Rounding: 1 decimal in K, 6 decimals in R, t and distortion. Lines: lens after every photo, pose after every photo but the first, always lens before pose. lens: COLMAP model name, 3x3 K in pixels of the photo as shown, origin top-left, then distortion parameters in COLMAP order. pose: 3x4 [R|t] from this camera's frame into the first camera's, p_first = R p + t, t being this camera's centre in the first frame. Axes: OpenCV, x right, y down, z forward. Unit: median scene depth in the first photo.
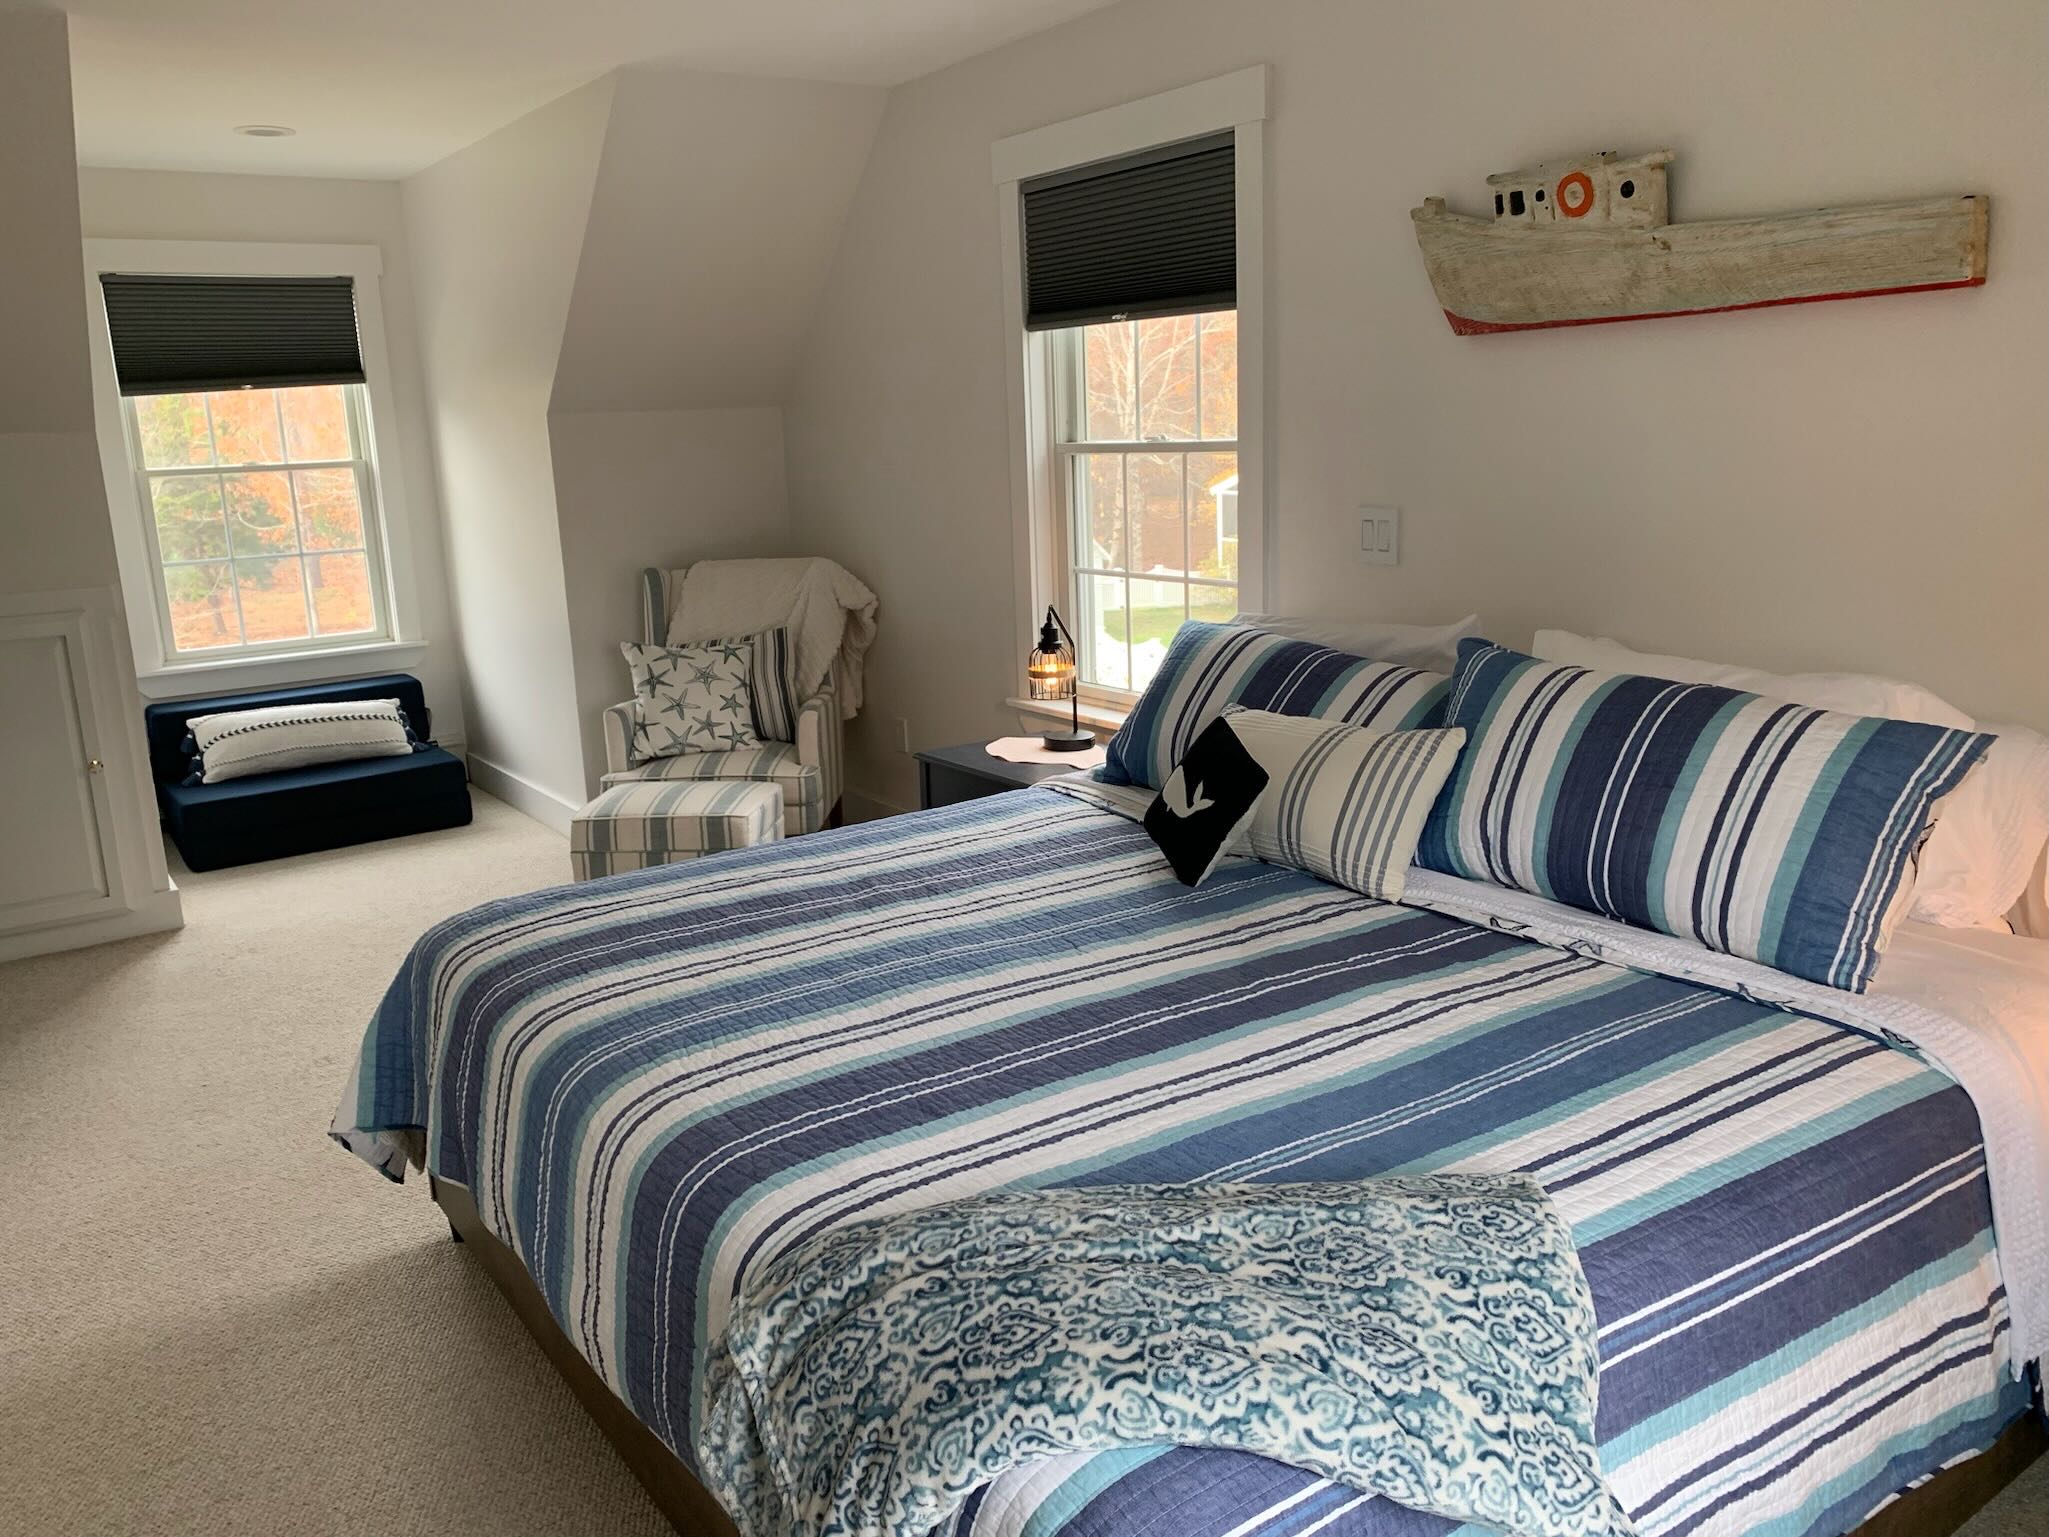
lens RADIAL K [[1550.8, 0, 956.0], [0, 1550.8, 793.1], [0, 0, 1]] dist [0.052638, -0.073173]
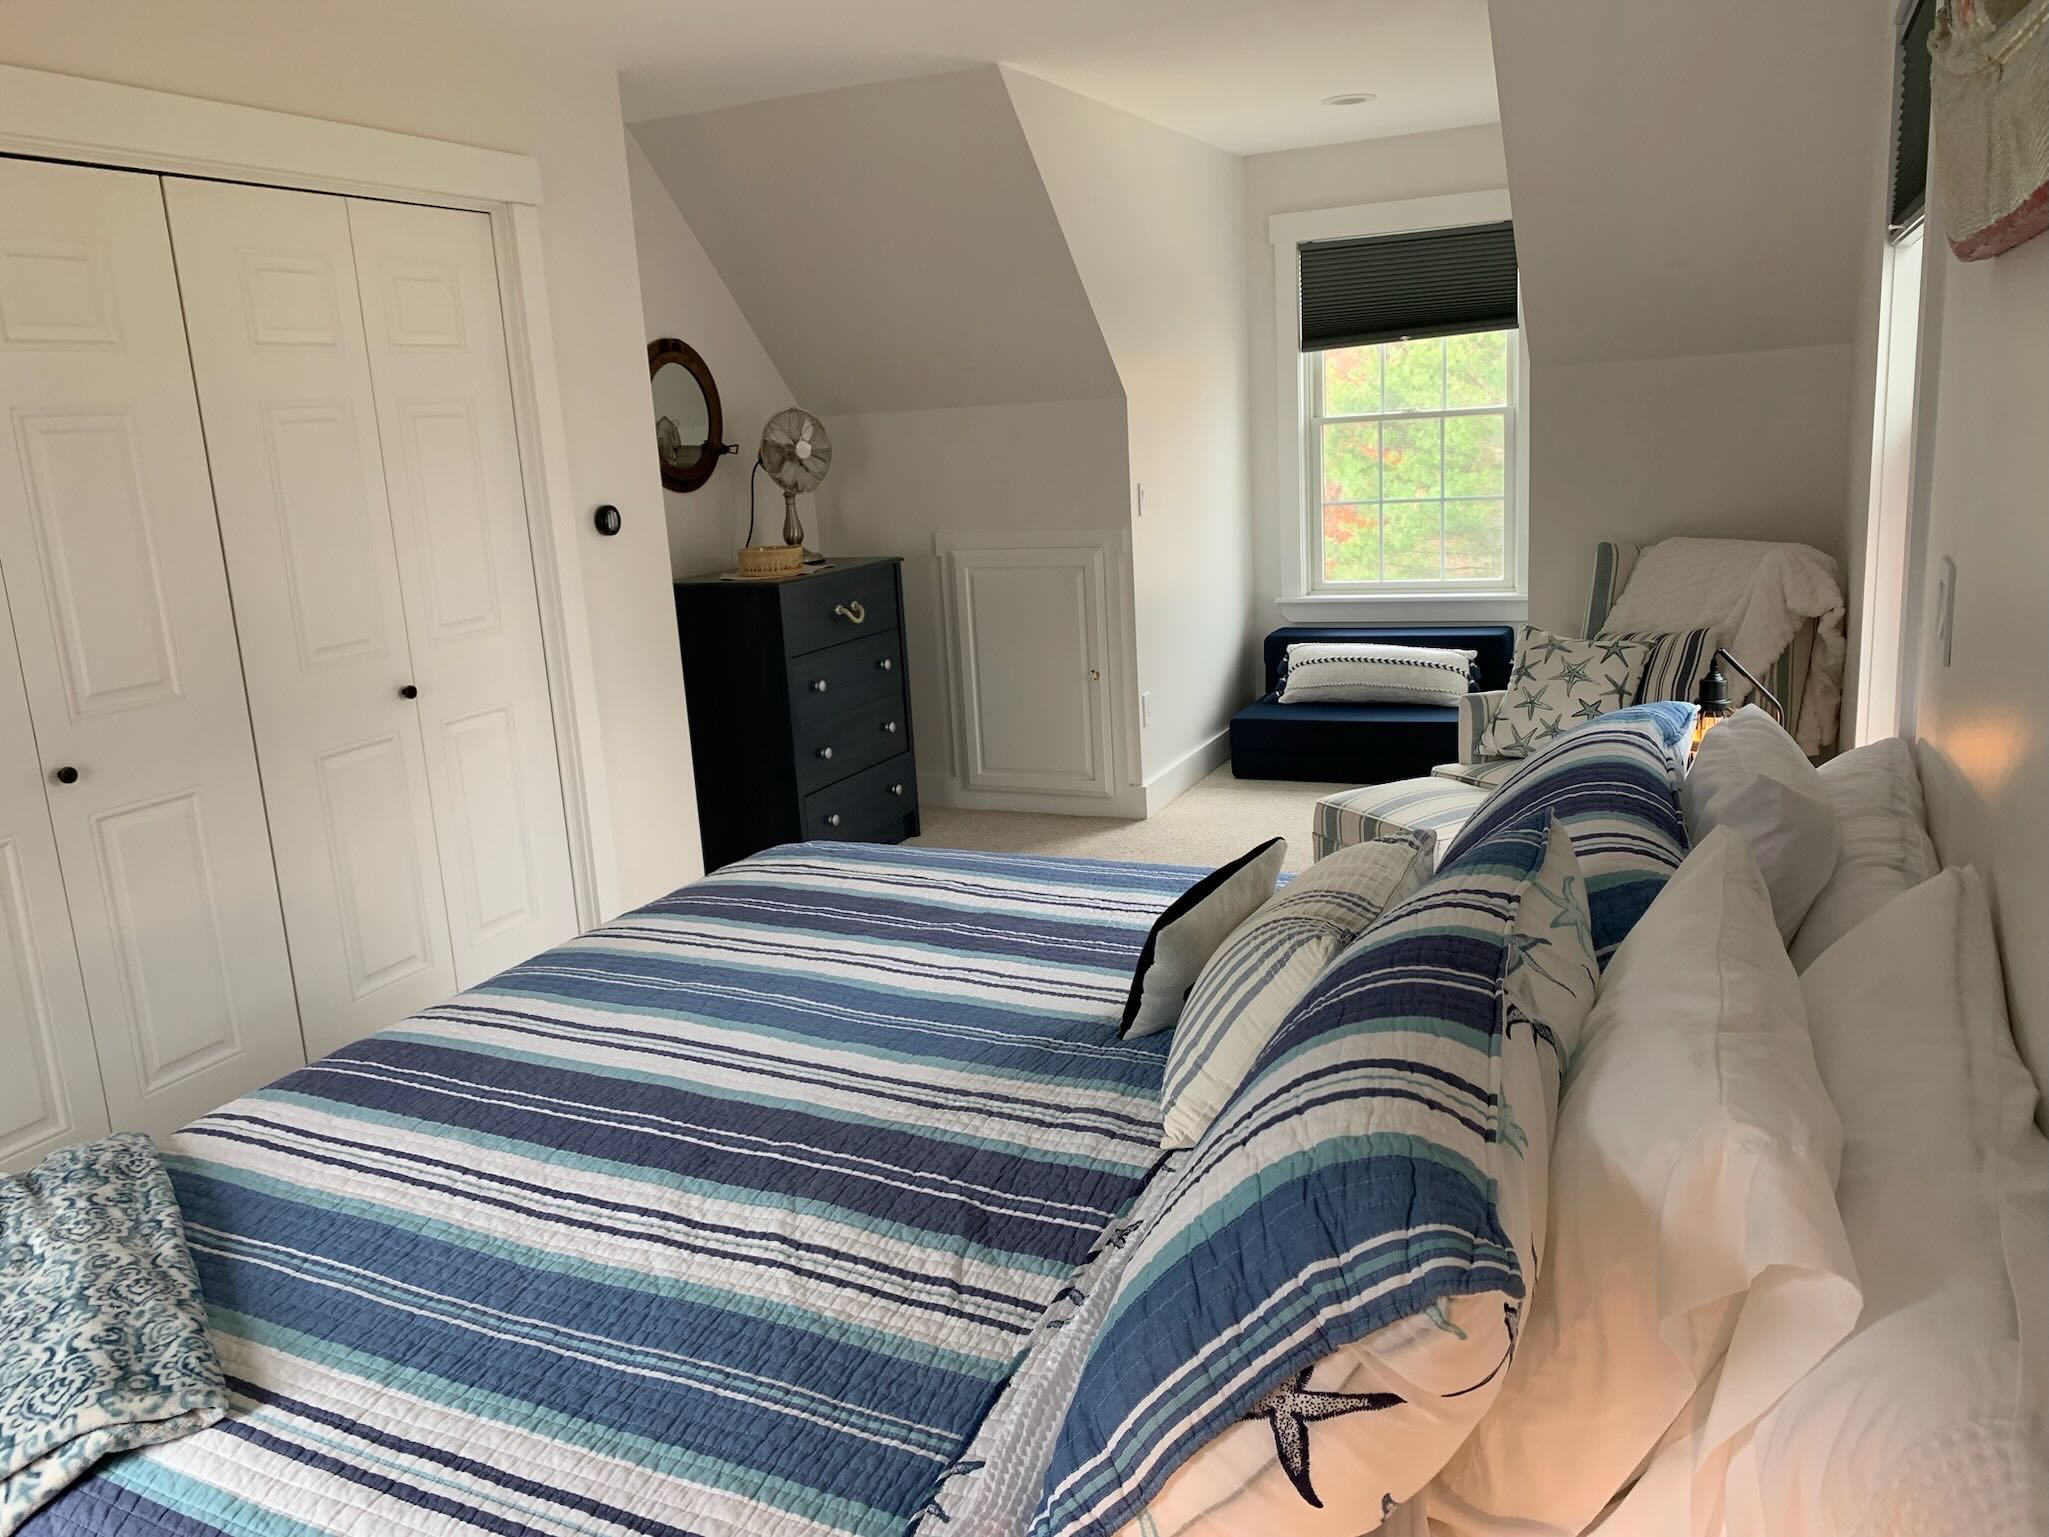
lens RADIAL K [[1550.8, 0, 1028.0], [0, 1550.8, 758.8], [0, 0, 1]] dist [0.052638, -0.073173]
pose [[0.515228, 0.195499, -0.834458, 0.855765], [-0.162261, 0.978278, 0.129007, -0.192553], [0.841553, 0.068932, 0.535758, 0.614241]]
